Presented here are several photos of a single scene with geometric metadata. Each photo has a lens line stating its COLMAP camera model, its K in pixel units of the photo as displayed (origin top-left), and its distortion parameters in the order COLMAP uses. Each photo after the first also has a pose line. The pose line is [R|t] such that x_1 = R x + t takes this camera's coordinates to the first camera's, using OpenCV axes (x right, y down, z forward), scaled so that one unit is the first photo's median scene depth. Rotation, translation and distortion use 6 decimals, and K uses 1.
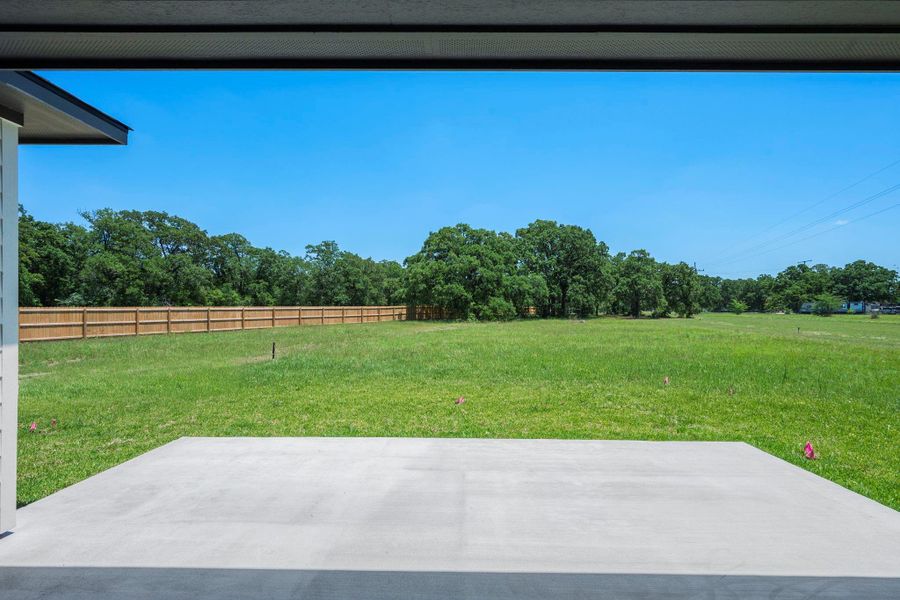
lens RADIAL K [[435.4, 0, 449.6], [0, 435.4, 301.7], [0, 0, 1]] dist [-0.015808, -0.000346]
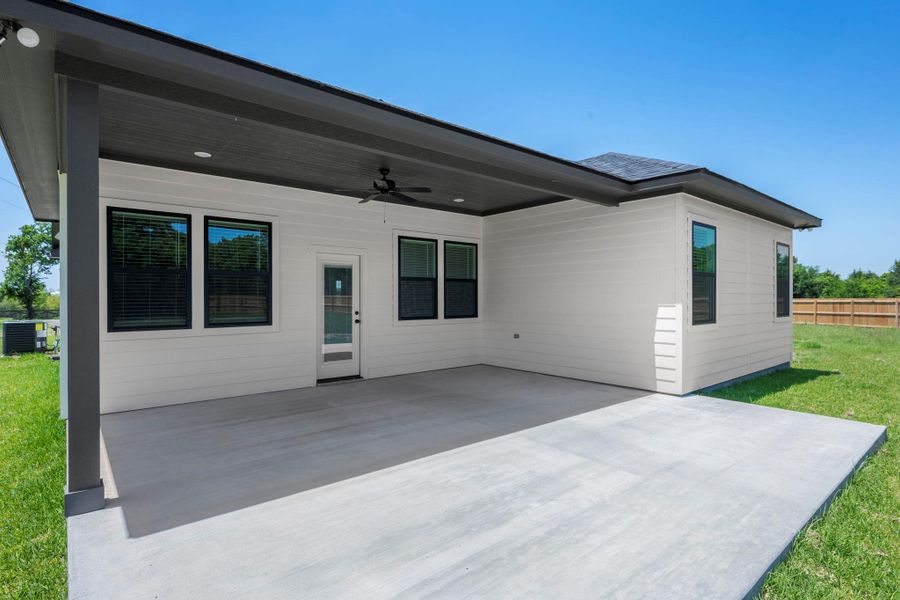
lens RADIAL K [[460.3, 0, 452.3], [0, 460.3, 299.2], [0, 0, 1]] dist [0.017156, 0.000012]
pose [[-0.784507, -0.001588, -0.620118, 0.915340], [-0.003308, 0.999993, 0.001624, 0.057673], [0.620111, 0.003325, -0.784507, 1.548449]]
